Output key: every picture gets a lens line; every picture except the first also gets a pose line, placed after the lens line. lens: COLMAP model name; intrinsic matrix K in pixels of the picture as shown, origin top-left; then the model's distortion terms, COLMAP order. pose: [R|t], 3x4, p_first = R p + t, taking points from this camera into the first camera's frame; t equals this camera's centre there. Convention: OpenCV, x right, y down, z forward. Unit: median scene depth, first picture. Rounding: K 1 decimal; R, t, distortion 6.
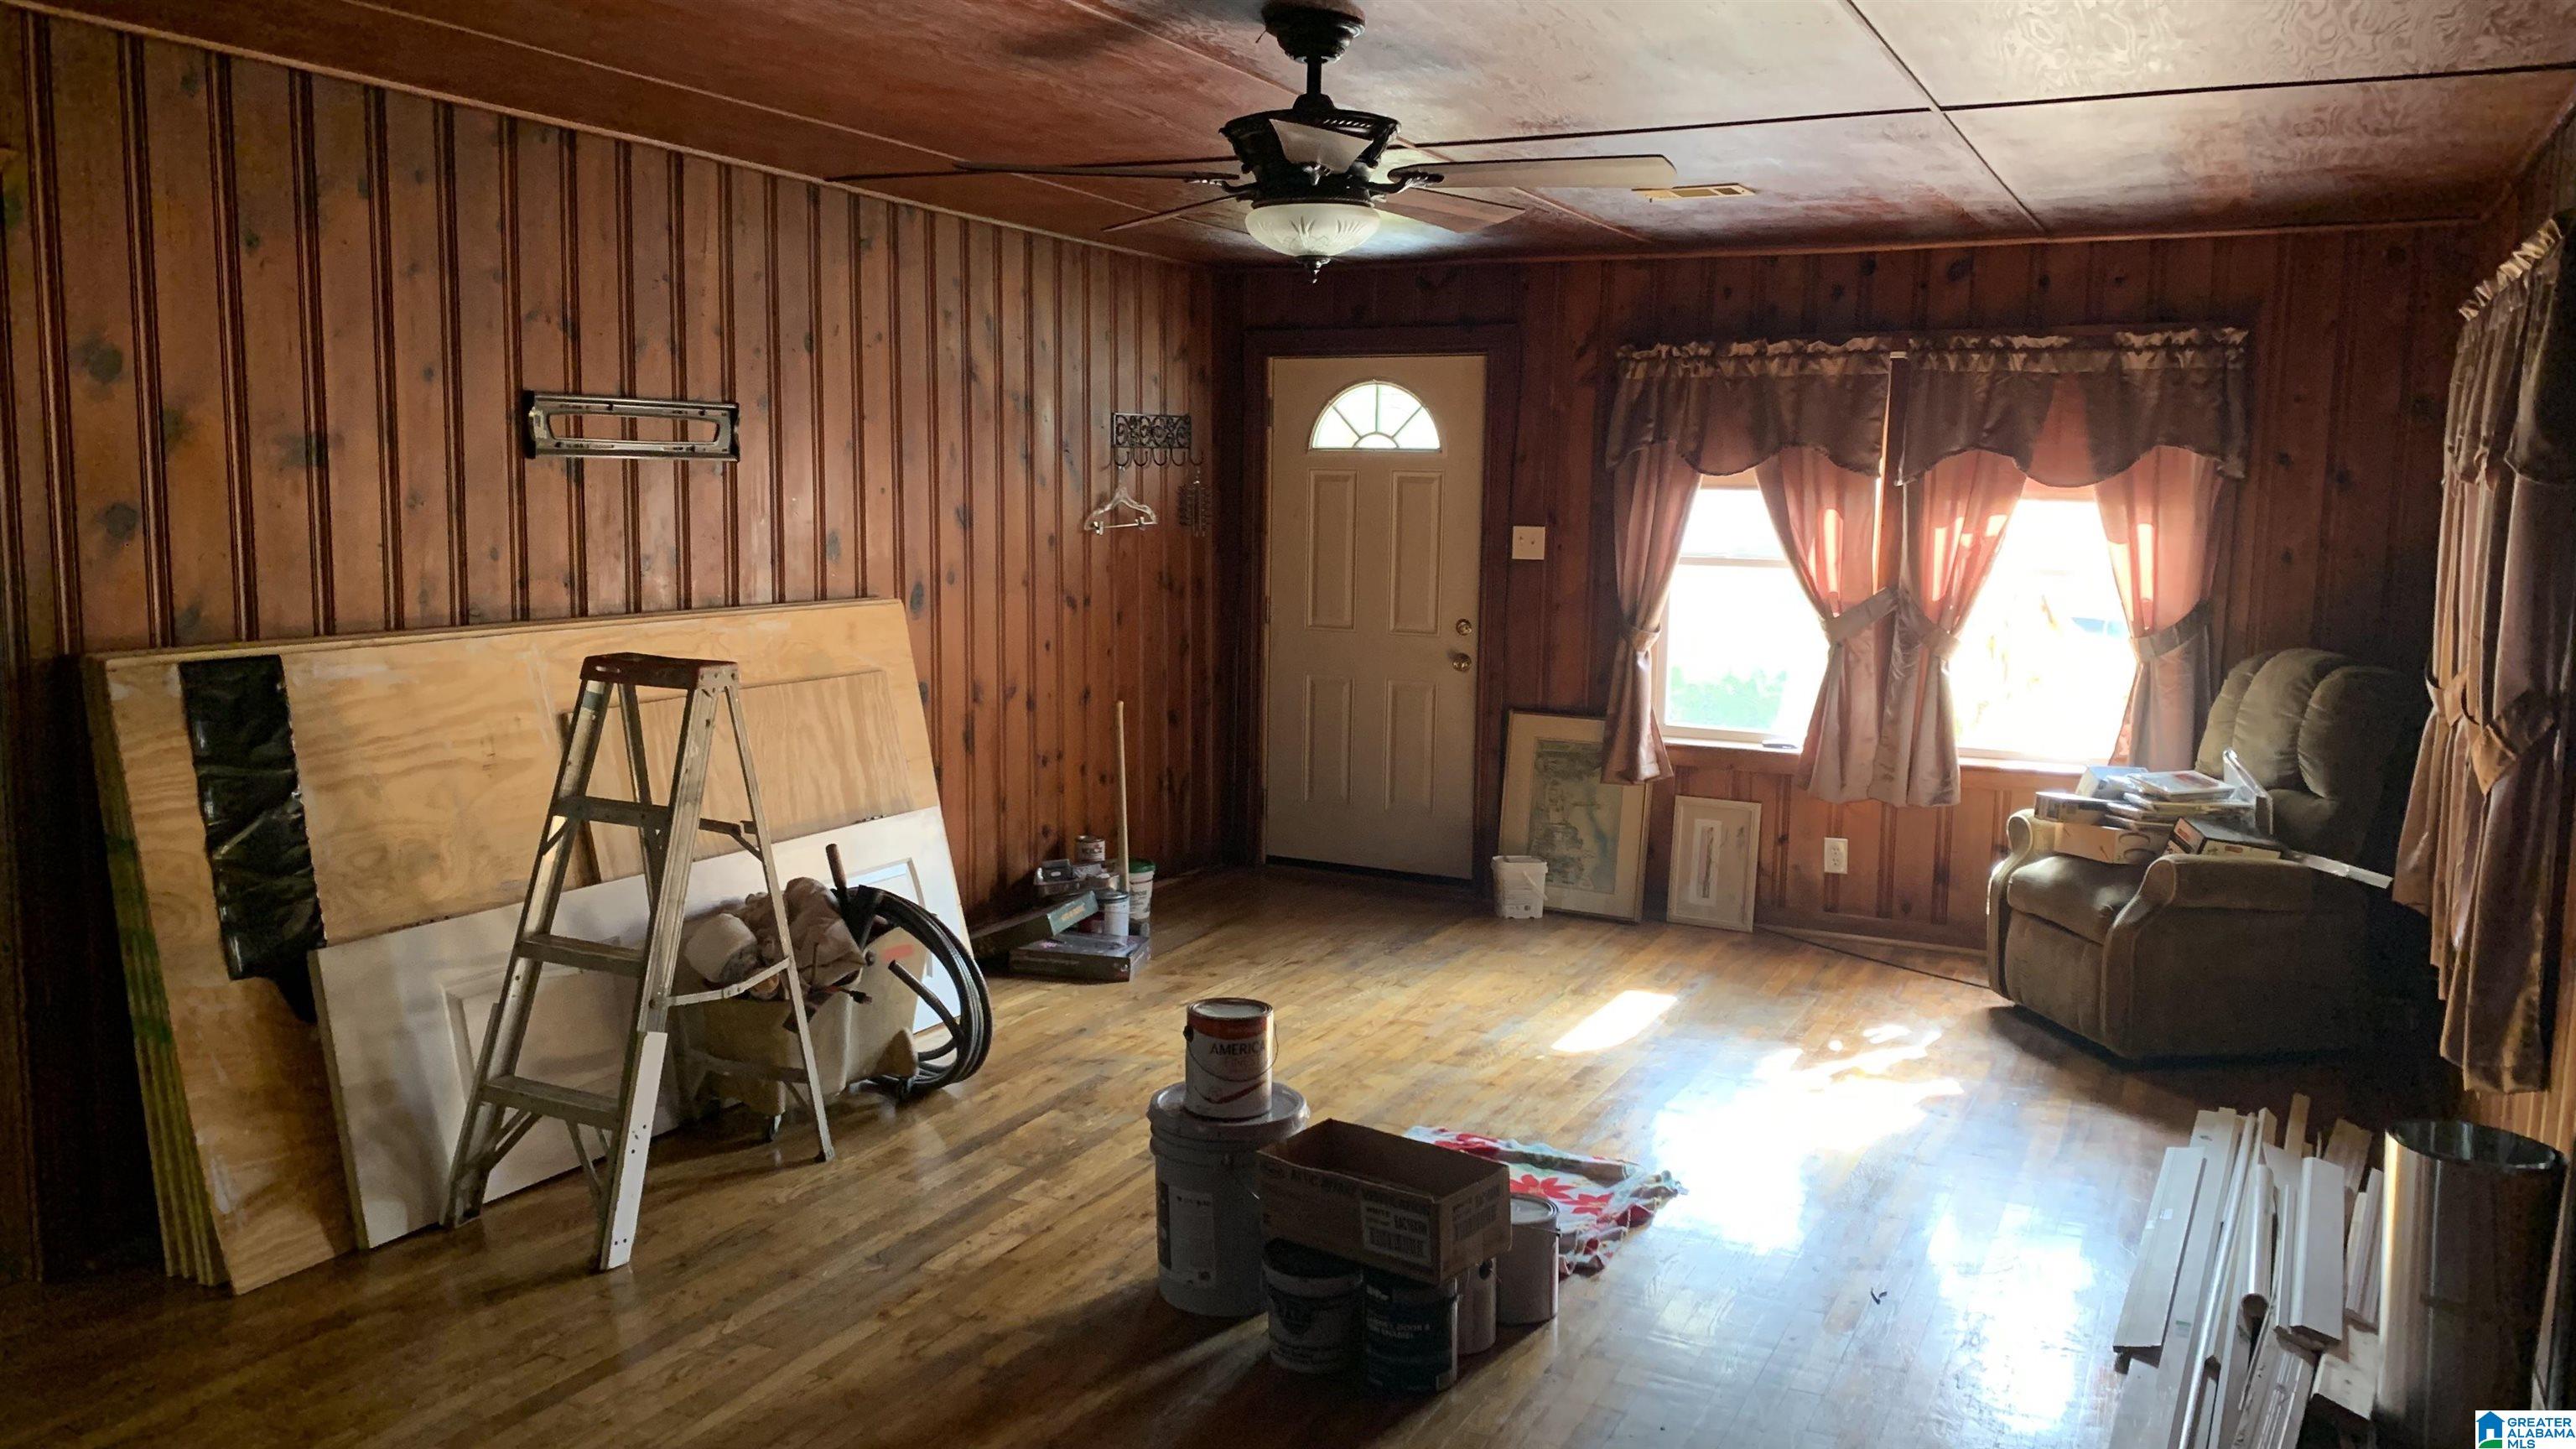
lens RADIAL K [[1954.7, 0, 1280.1], [0, 1954.7, 696.7], [0, 0, 1]] dist [0.063324, -0.071999]
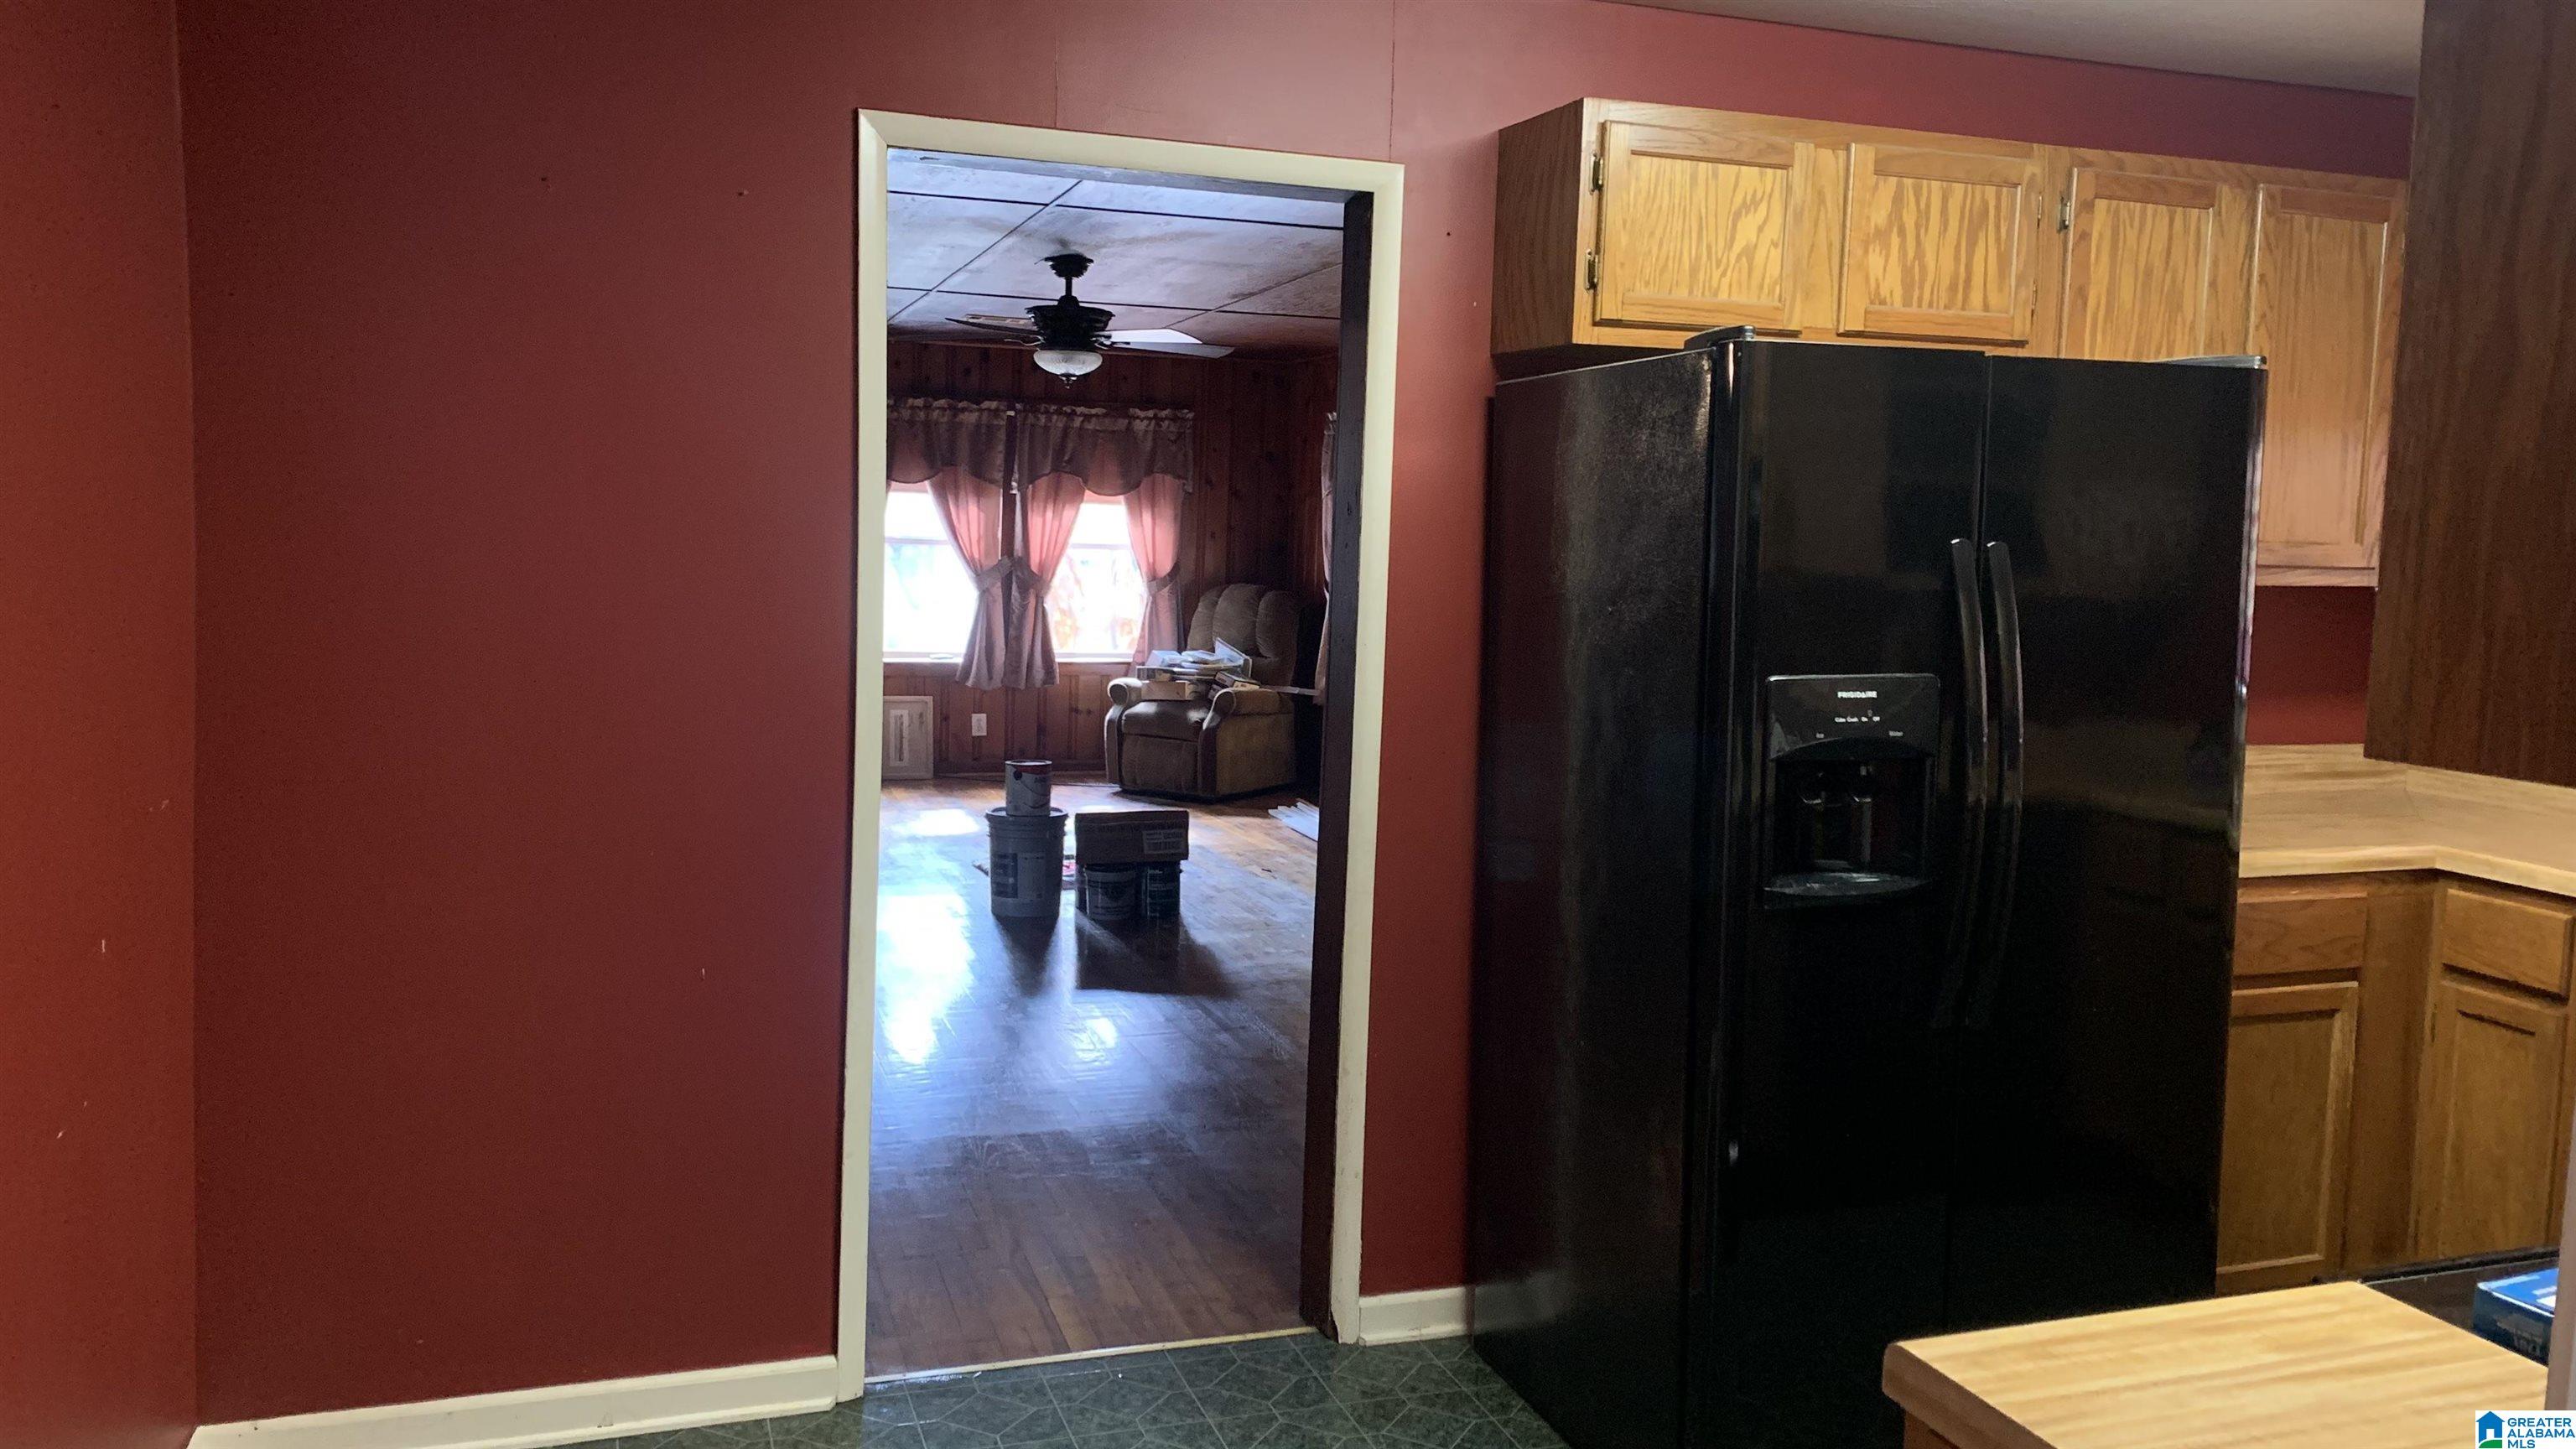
lens RADIAL K [[1954.7, 0, 1292.3], [0, 1954.7, 714.9], [0, 0, 1]] dist [0.063324, -0.071999]
pose [[0.707386, -0.062328, 0.704074, -0.691989], [0.059866, 0.997808, 0.028182, 0.045738], [-0.704287, 0.022214, 0.709567, -0.321668]]
